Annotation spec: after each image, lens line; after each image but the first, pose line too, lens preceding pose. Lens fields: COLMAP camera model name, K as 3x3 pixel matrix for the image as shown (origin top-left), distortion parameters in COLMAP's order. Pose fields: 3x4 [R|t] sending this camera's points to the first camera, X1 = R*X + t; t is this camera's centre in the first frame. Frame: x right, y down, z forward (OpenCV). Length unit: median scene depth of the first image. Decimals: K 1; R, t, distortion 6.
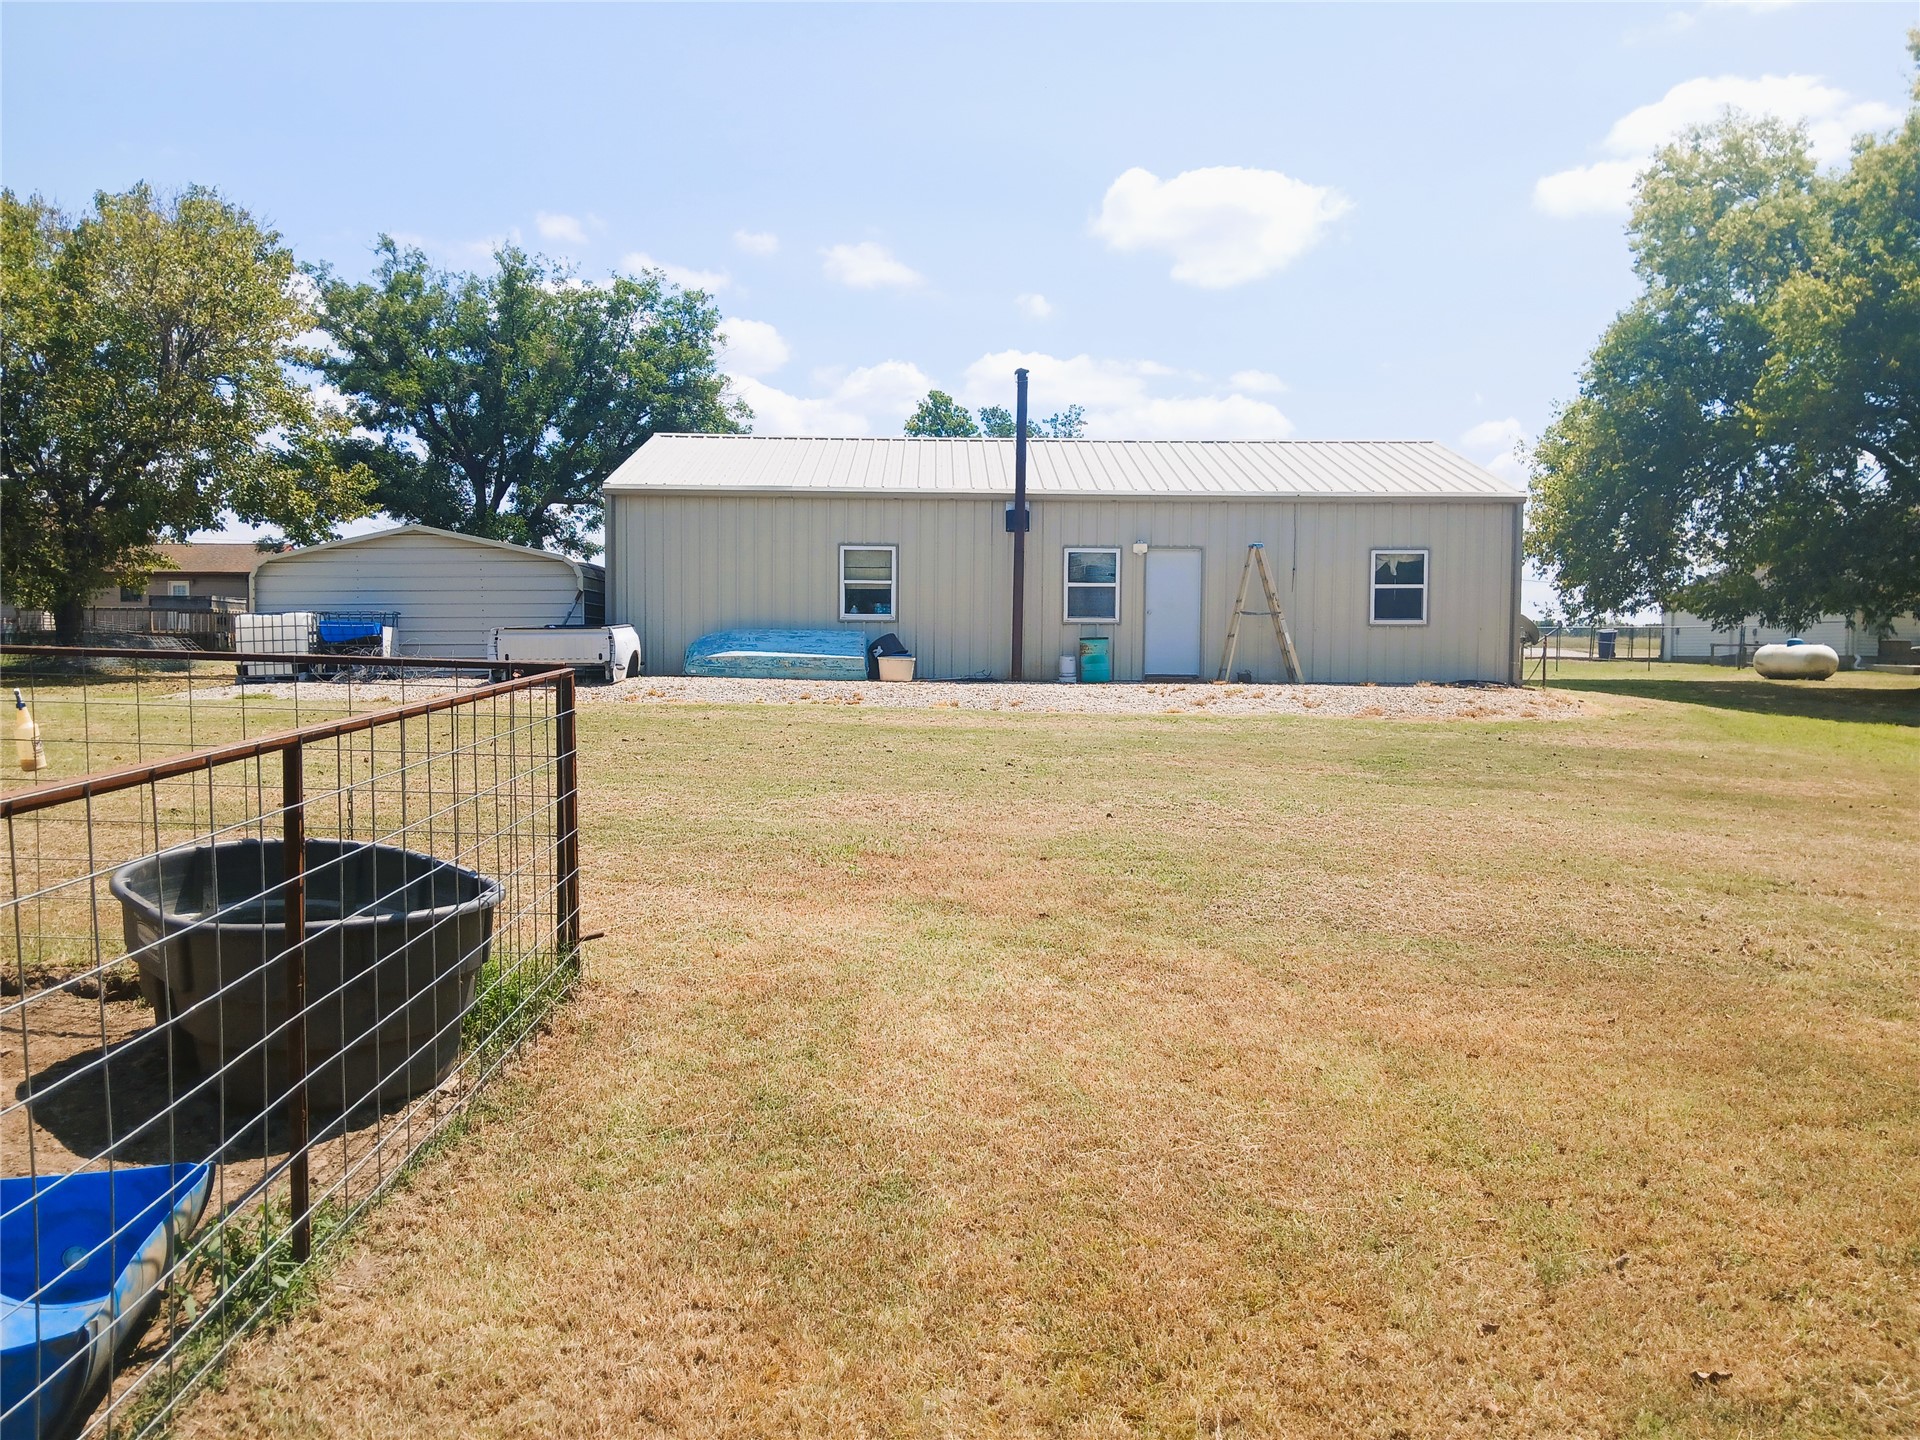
lens RADIAL K [[1433.8, 0, 951.6], [0, 1433.8, 687.1], [0, 0, 1]] dist [0.142148, -0.262883]
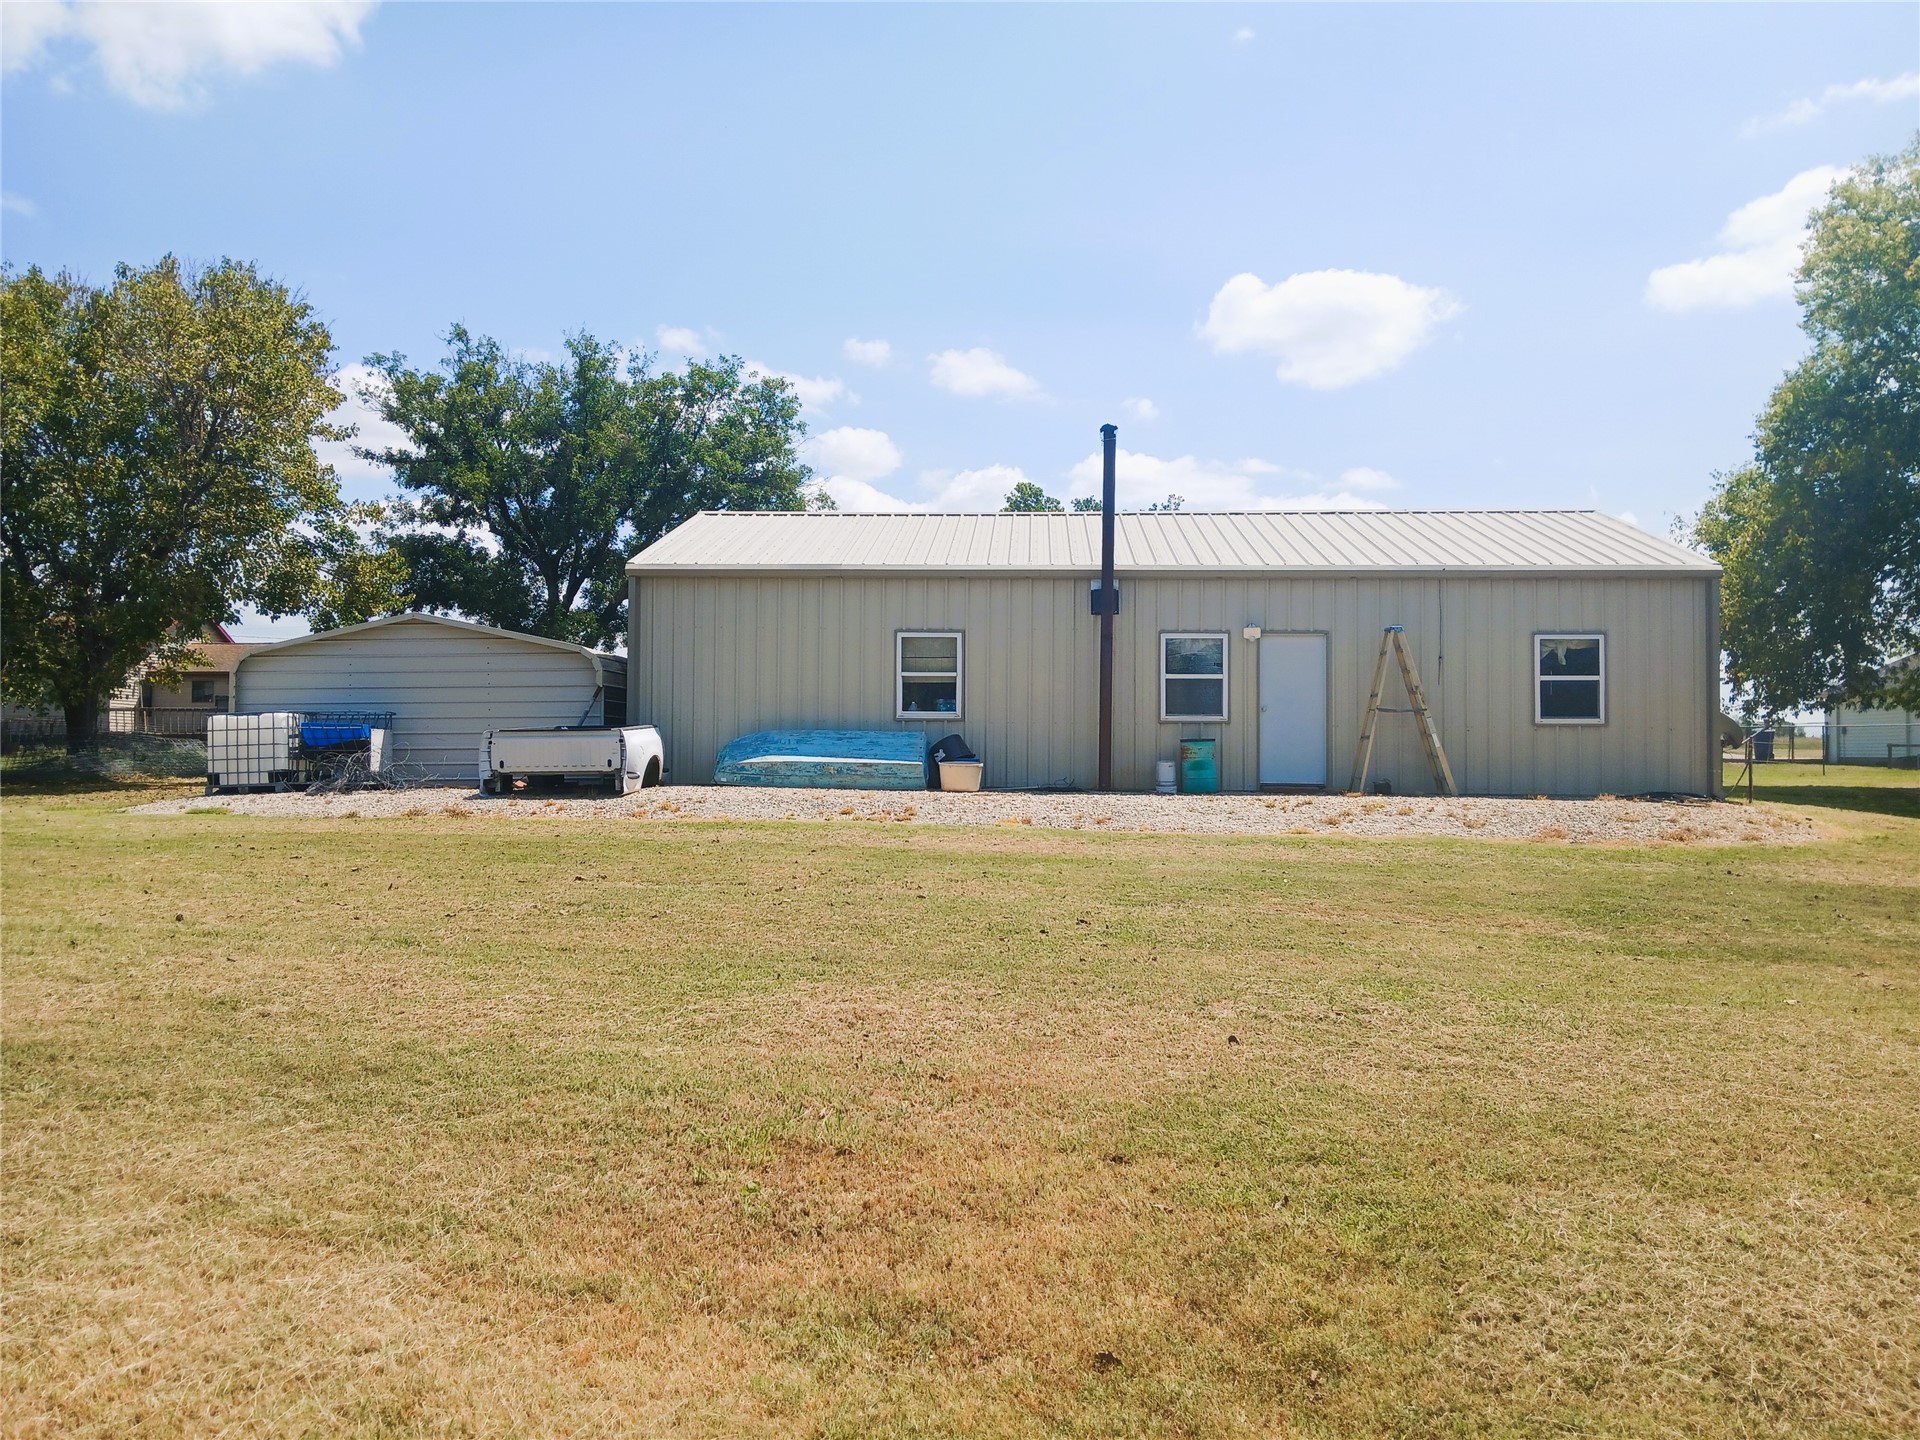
lens RADIAL K [[1433.8, 0, 951.6], [0, 1433.8, 687.1], [0, 0, 1]] dist [0.142148, -0.262883]
pose [[0.997642, -0.003425, -0.068552, 0.013290], [-0.001242, 0.997690, -0.067913, -0.007334], [0.068626, 0.067838, 0.995333, 0.147790]]
